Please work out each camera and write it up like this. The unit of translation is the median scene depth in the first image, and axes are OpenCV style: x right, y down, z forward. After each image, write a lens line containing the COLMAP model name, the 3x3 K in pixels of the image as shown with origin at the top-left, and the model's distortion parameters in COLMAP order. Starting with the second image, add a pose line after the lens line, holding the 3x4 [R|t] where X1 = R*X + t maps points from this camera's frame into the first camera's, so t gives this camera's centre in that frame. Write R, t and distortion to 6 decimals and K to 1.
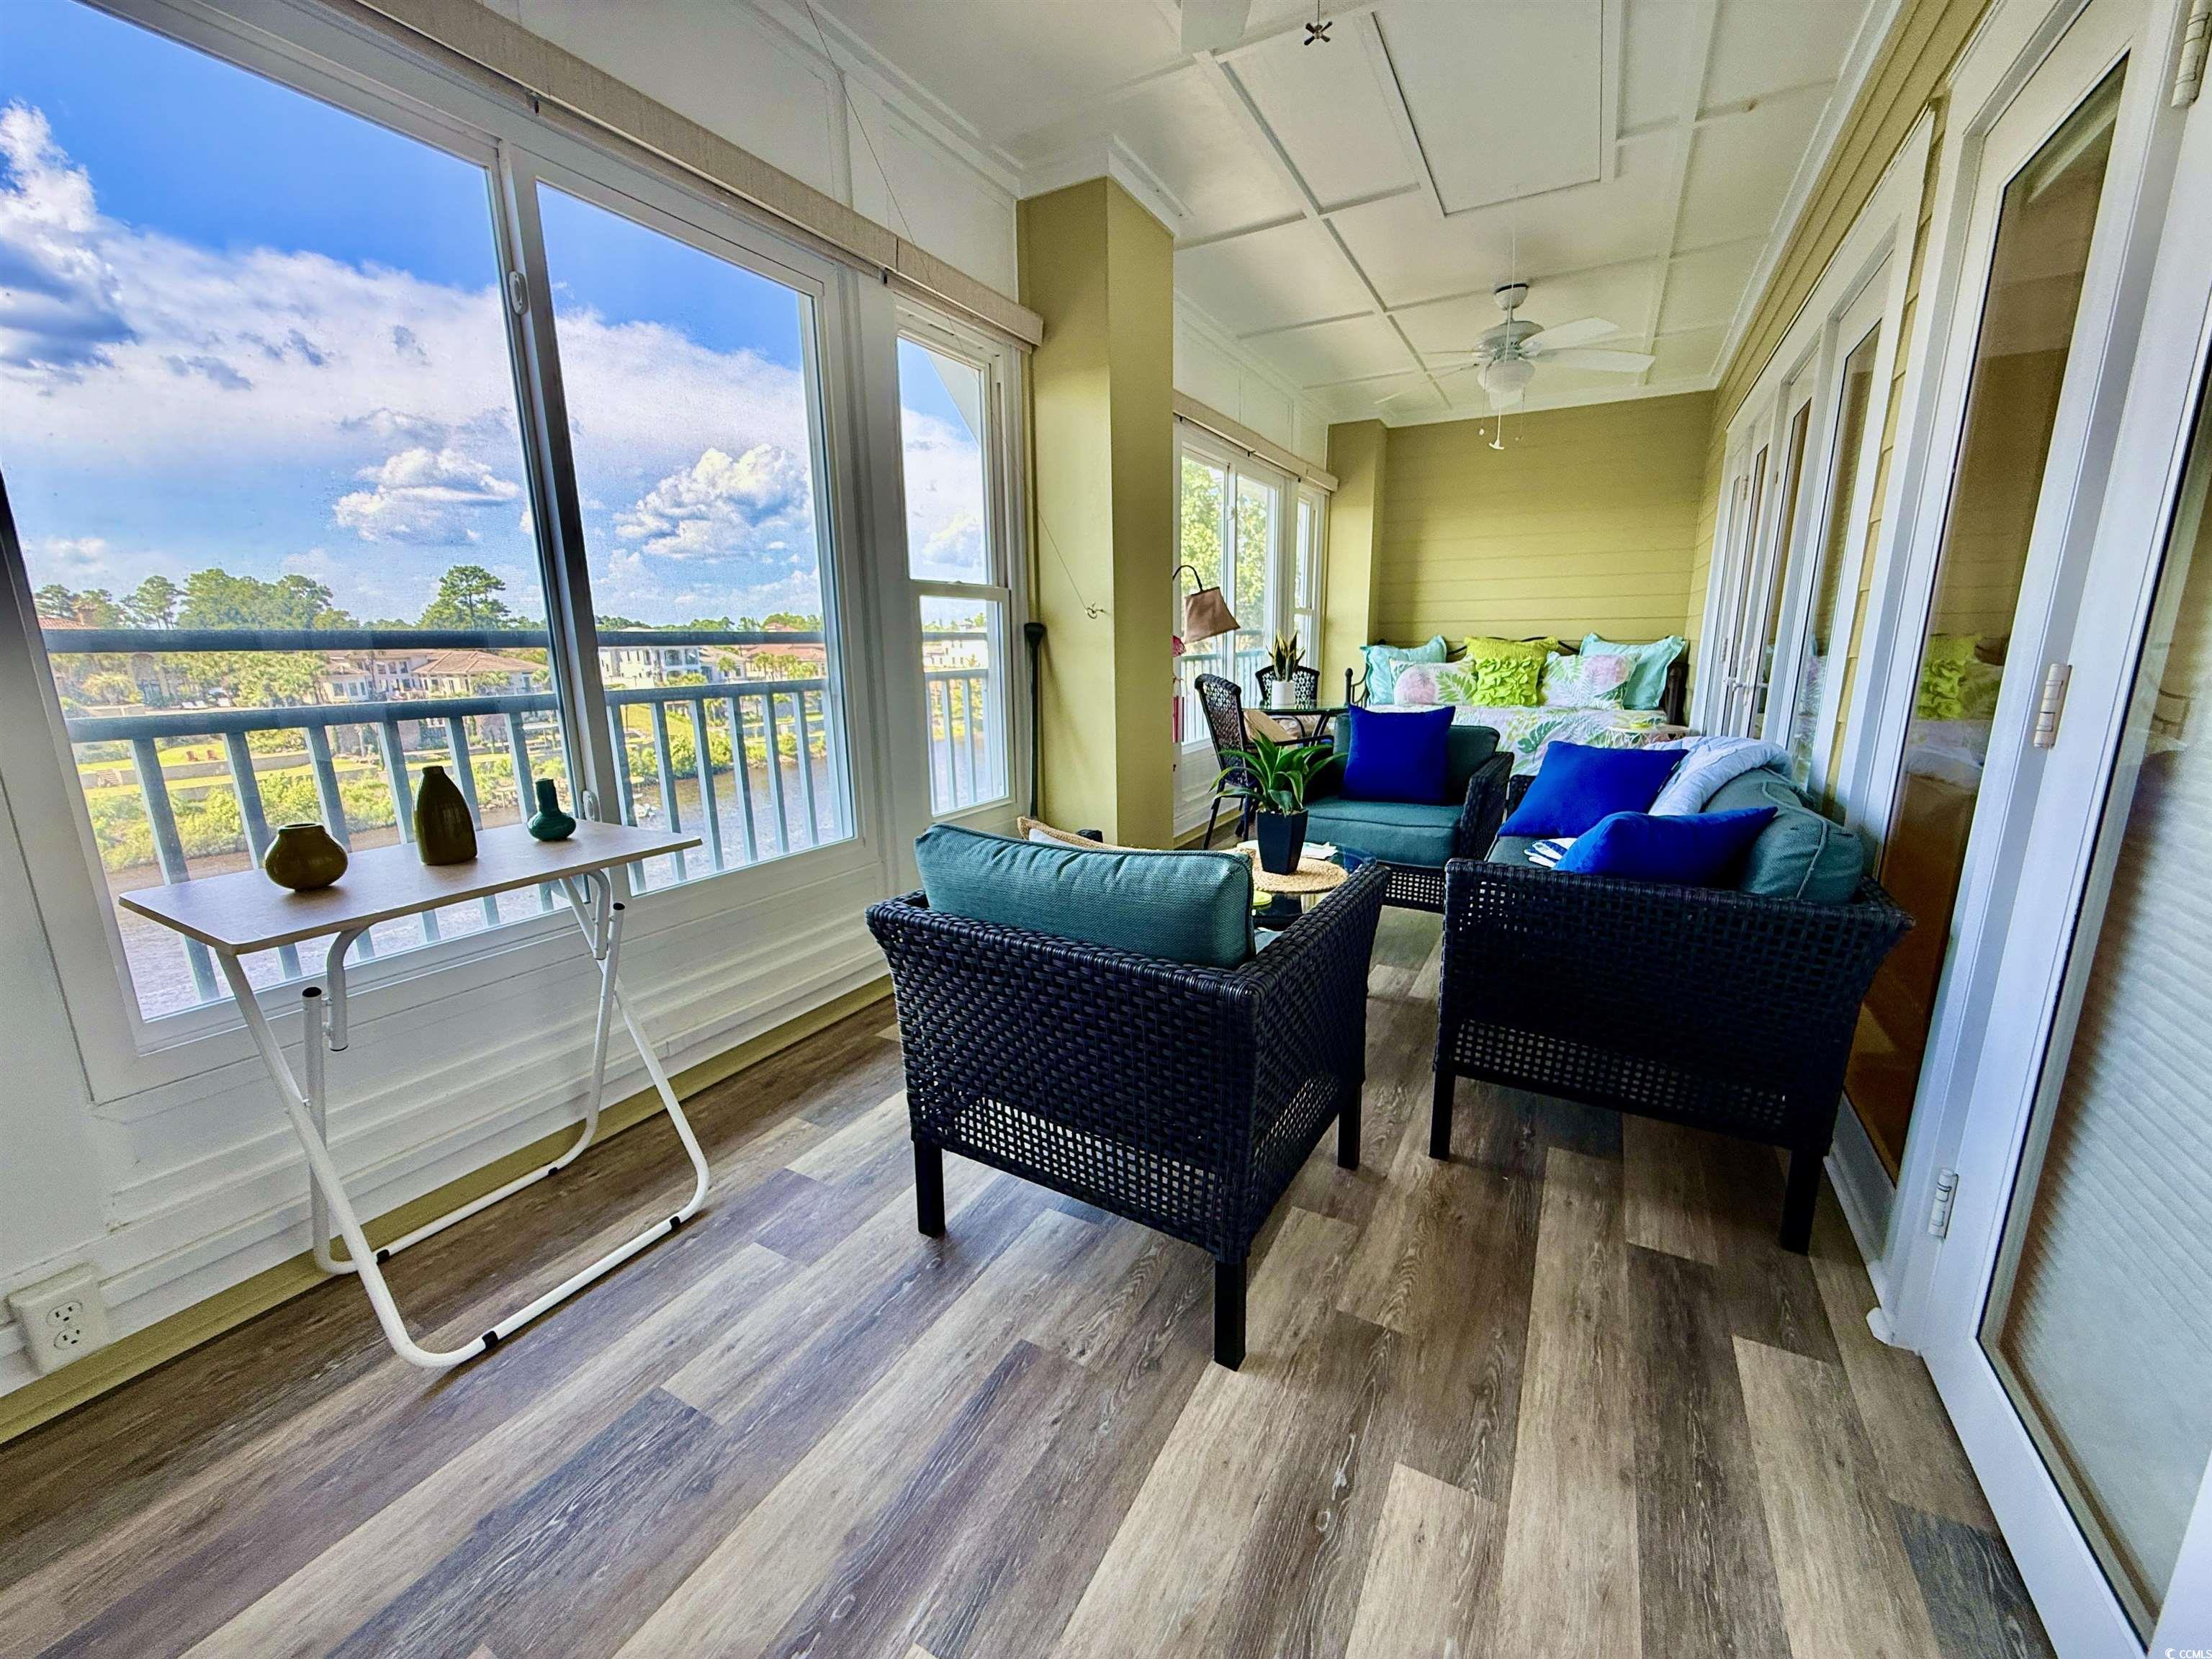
lens RADIAL K [[891.8, 0, 1098.1], [0, 891.8, 833.4], [0, 0, 1]] dist [-0.001735, 0.000183]
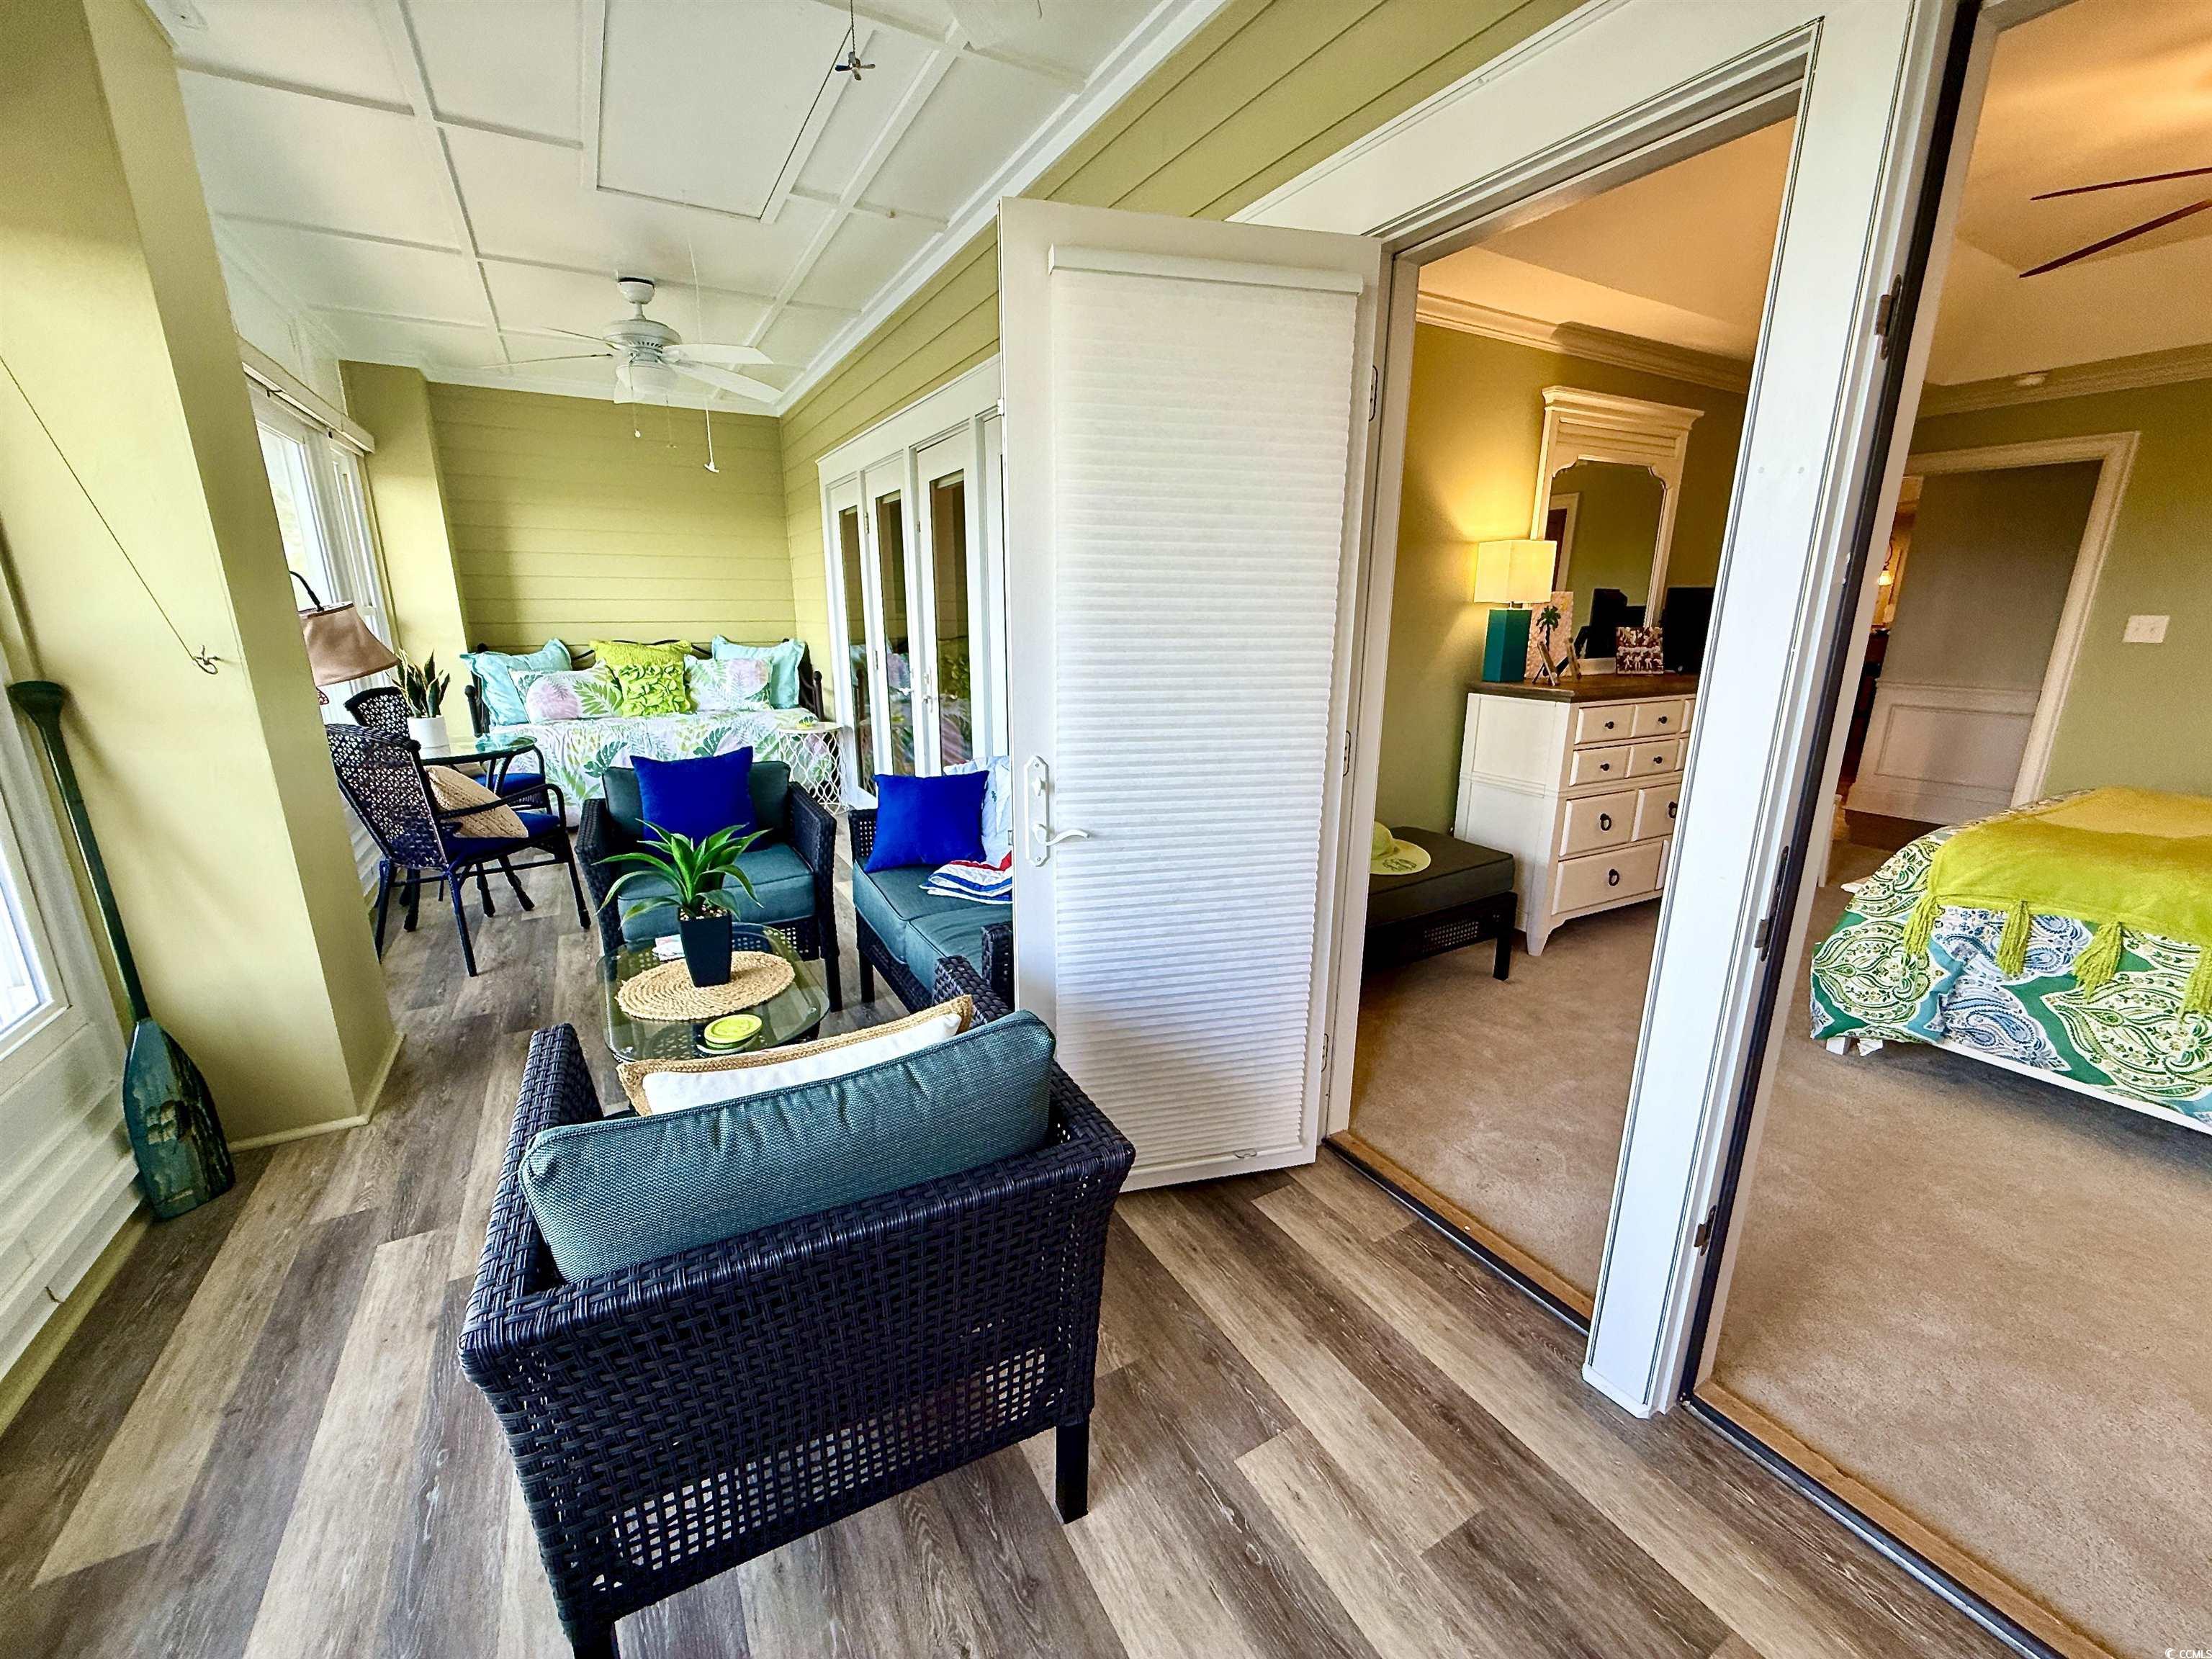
lens RADIAL K [[888.2, 0, 1106.0], [0, 888.2, 829.5], [0, 0, 1]] dist [-0.000746, 0.000268]
pose [[0.514799, -0.197898, 0.834157, -0.156217], [0.172884, 0.976967, 0.125084, -0.077538], [-0.839698, 0.079819, 0.537155, 0.125510]]
